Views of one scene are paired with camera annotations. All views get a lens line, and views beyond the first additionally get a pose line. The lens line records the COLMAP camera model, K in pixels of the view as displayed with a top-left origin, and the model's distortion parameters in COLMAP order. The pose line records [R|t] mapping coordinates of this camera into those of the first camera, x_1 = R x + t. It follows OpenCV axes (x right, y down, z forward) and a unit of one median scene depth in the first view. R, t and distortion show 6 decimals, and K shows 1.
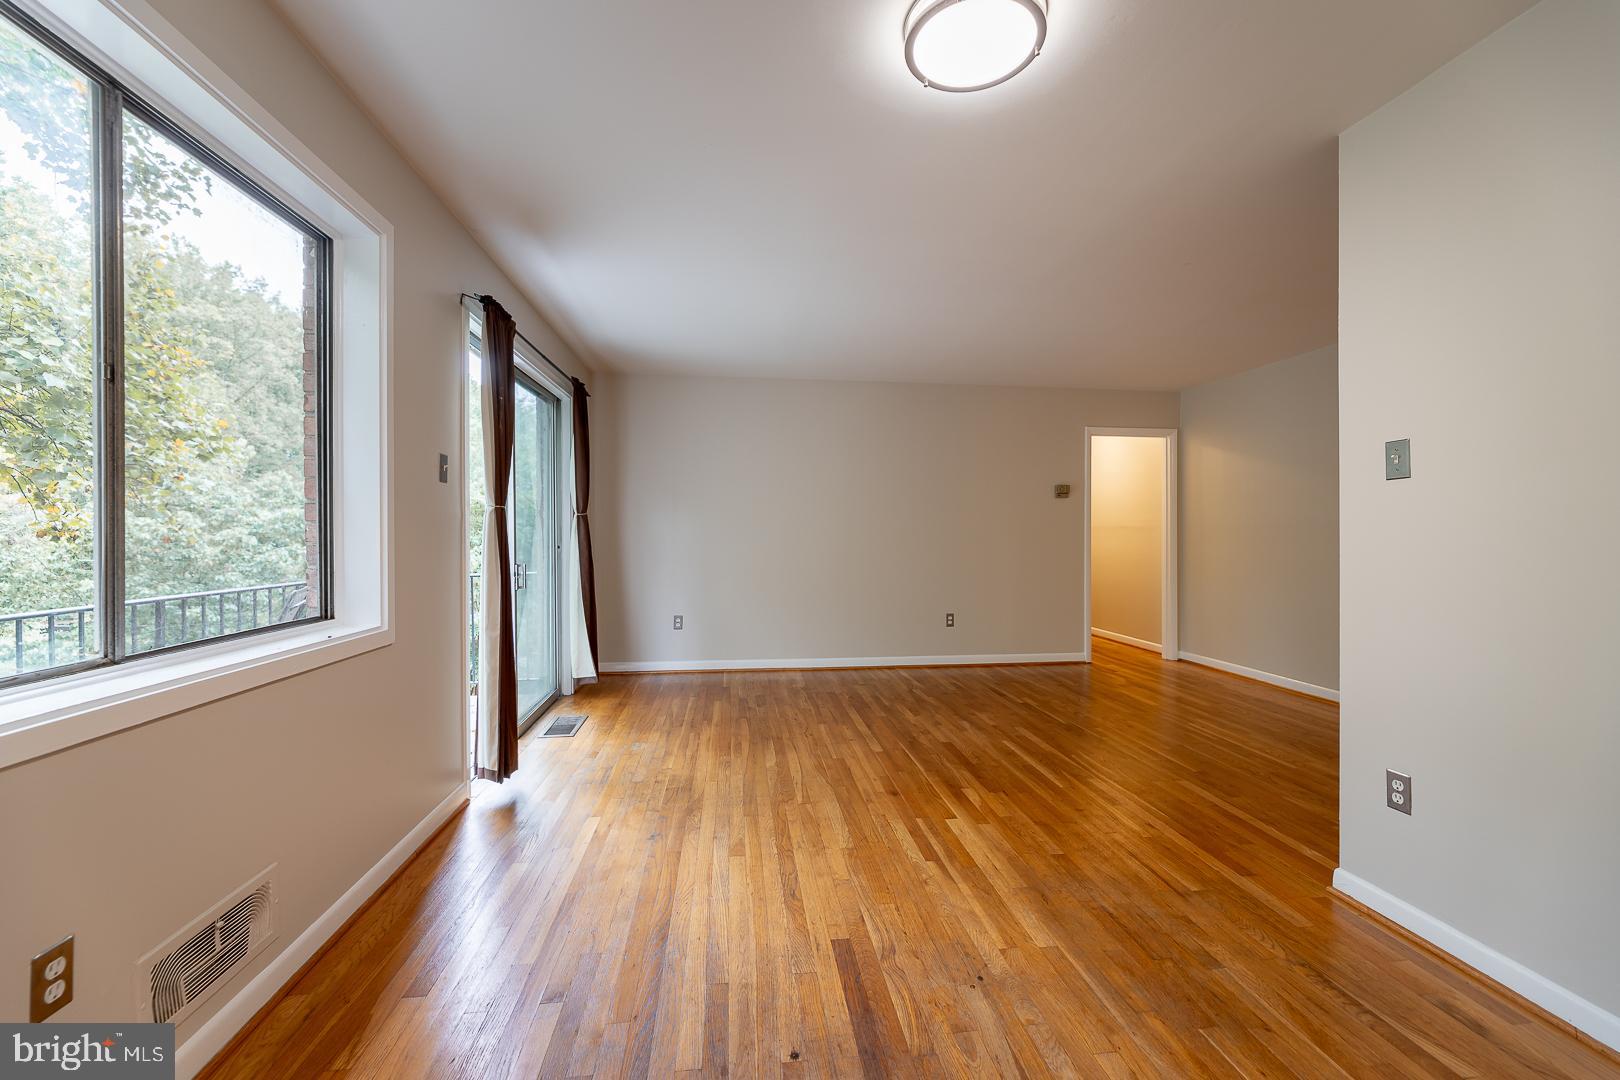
lens RADIAL K [[655.6, 0, 805.7], [0, 655.6, 539.0], [0, 0, 1]] dist [-0.004581, 0.000092]
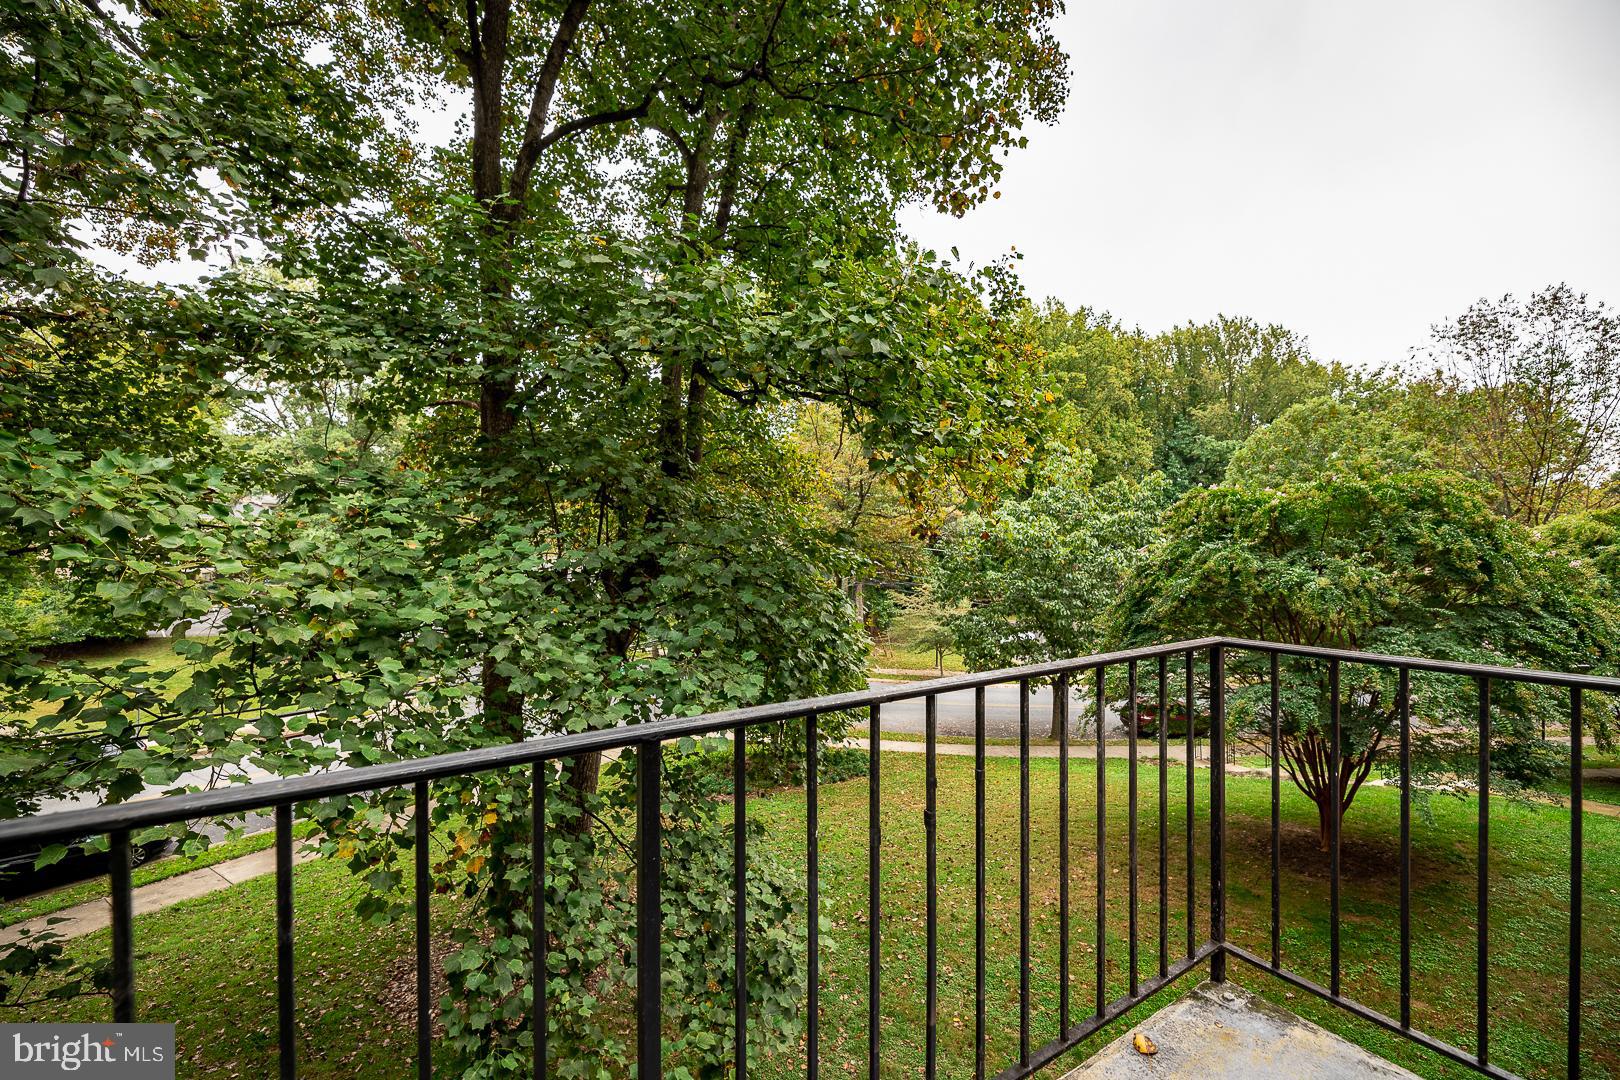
lens RADIAL K [[655.5, 0, 813.6], [0, 655.5, 540.4], [0, 0, 1]] dist [-0.010238, -0.001698]
pose [[0.439729, 0.007402, -0.898100, -0.081522], [-0.011673, 0.999929, 0.002526, 0.002089], [0.898055, 0.009372, 0.439784, 0.108685]]
